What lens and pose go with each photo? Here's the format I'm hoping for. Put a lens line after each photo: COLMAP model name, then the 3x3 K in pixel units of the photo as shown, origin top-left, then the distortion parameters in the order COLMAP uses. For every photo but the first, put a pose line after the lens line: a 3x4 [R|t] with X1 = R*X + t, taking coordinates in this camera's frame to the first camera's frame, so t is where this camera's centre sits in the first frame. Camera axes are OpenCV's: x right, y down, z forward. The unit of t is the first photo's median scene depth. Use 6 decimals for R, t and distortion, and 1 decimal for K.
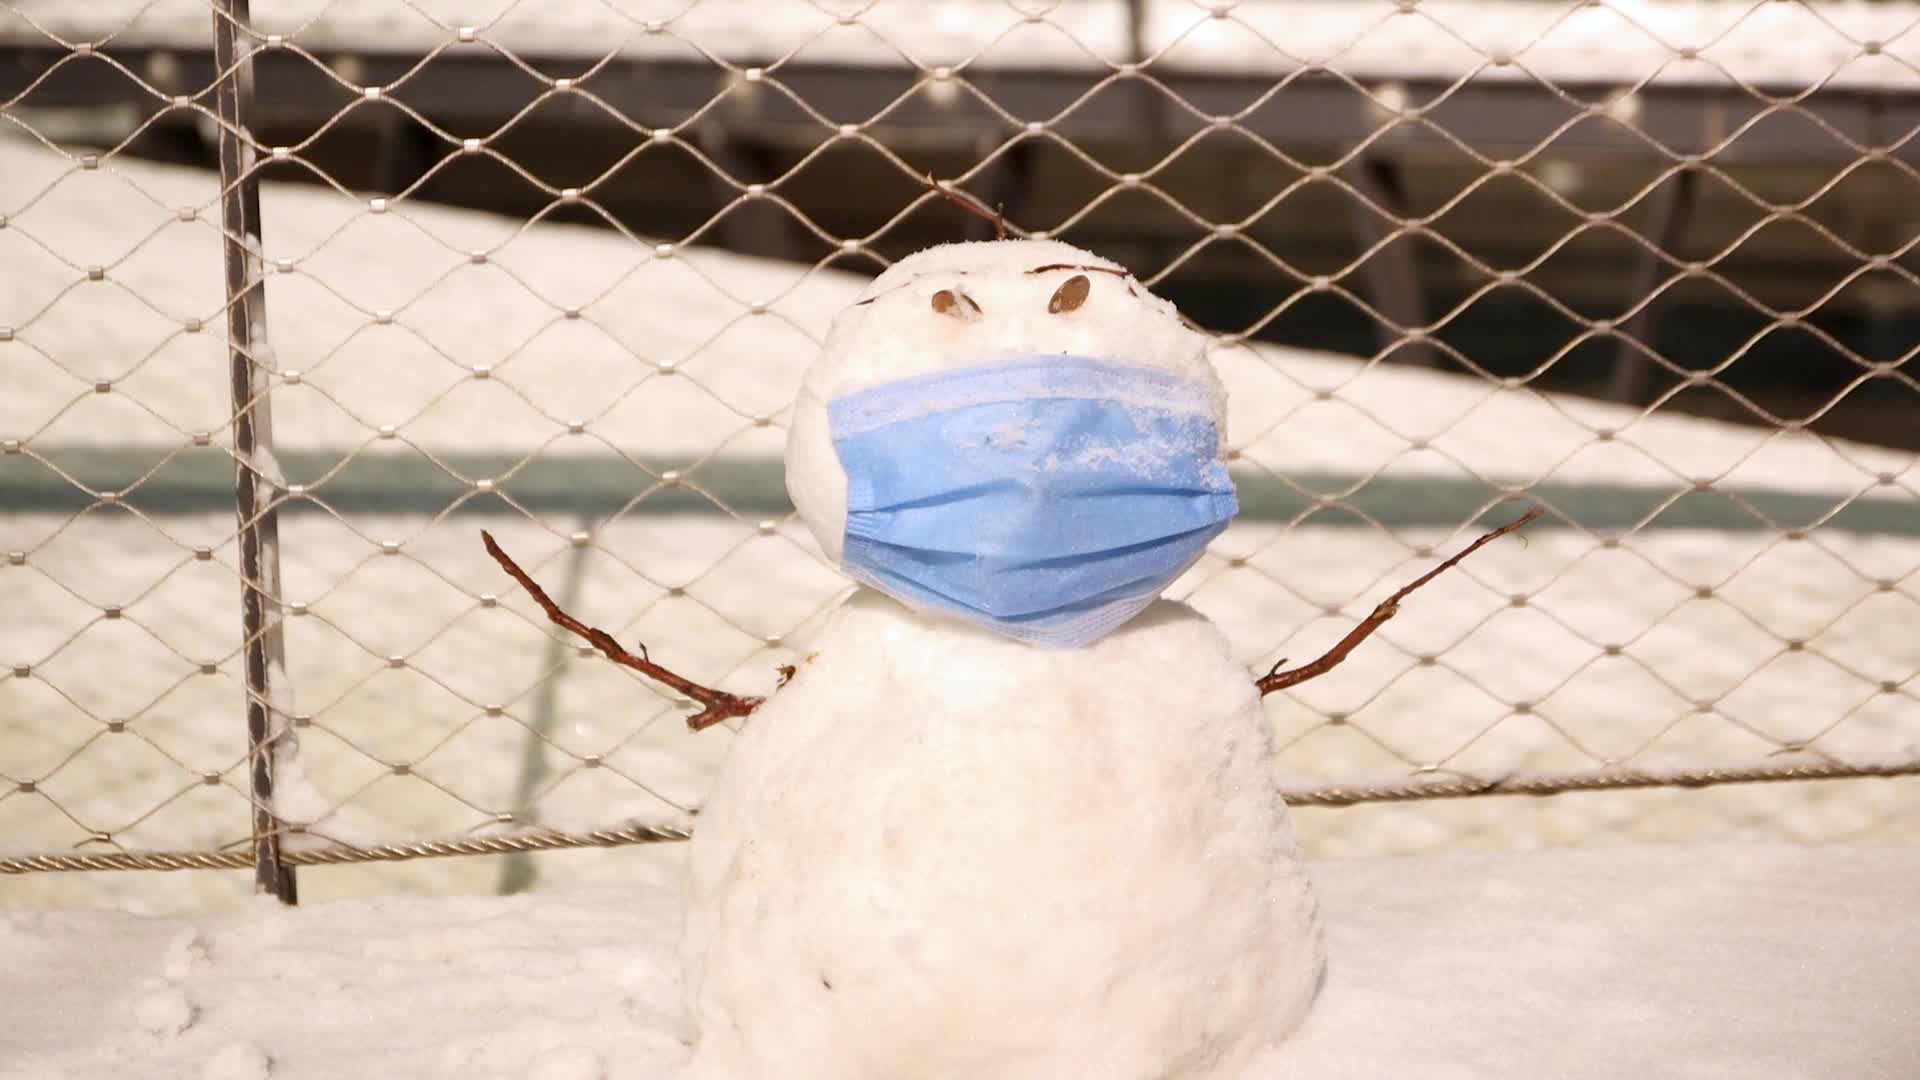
lens RADIAL K [[4726.0, 0, 960.0], [0, 4726.0, 540.0], [0, 0, 1]] dist [0.062634, 0.646916]
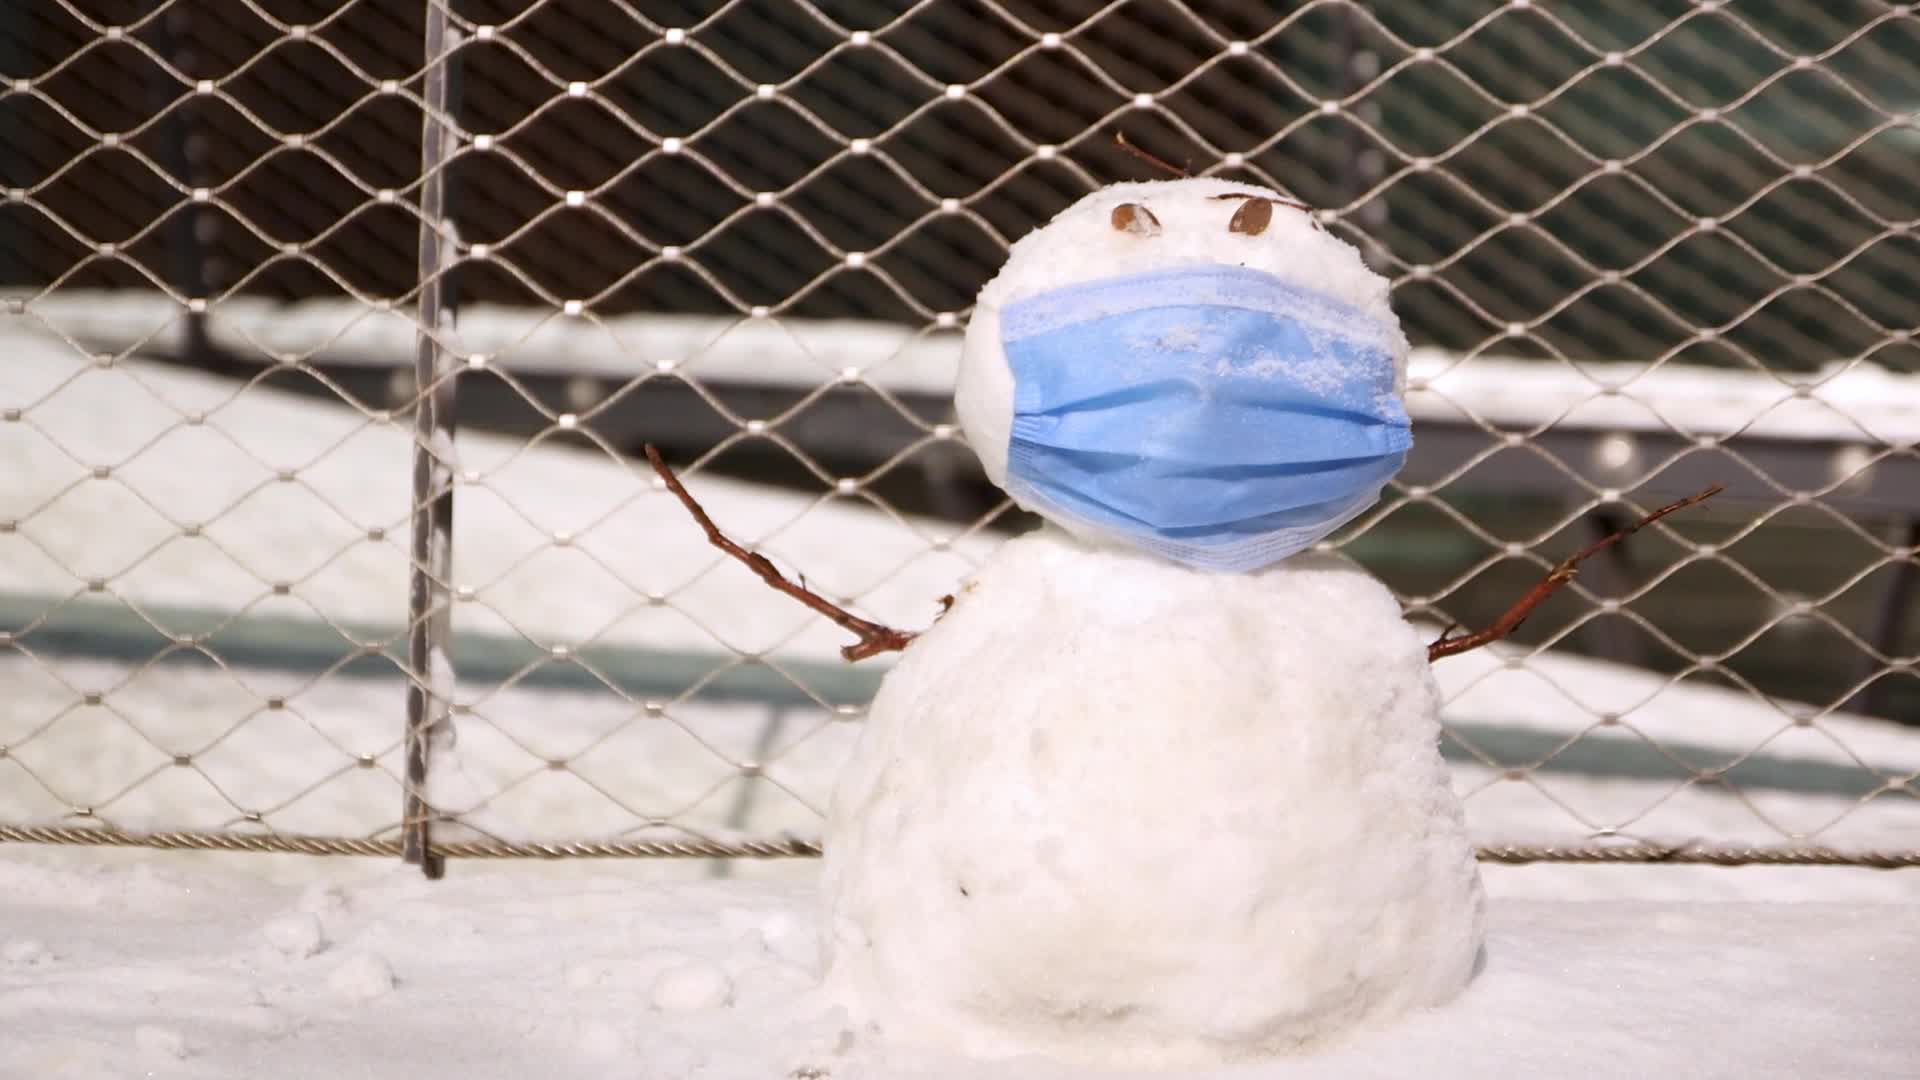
lens RADIAL K [[4726.0, 0, 960.0], [0, 4726.0, 540.0], [0, 0, 1]] dist [0.062634, 0.646916]
pose [[0.996899, 0.051642, -0.059375, 0.024662], [-0.059889, 0.987357, -0.146762, 0.163524], [0.051045, 0.149863, 0.987388, 0.030108]]
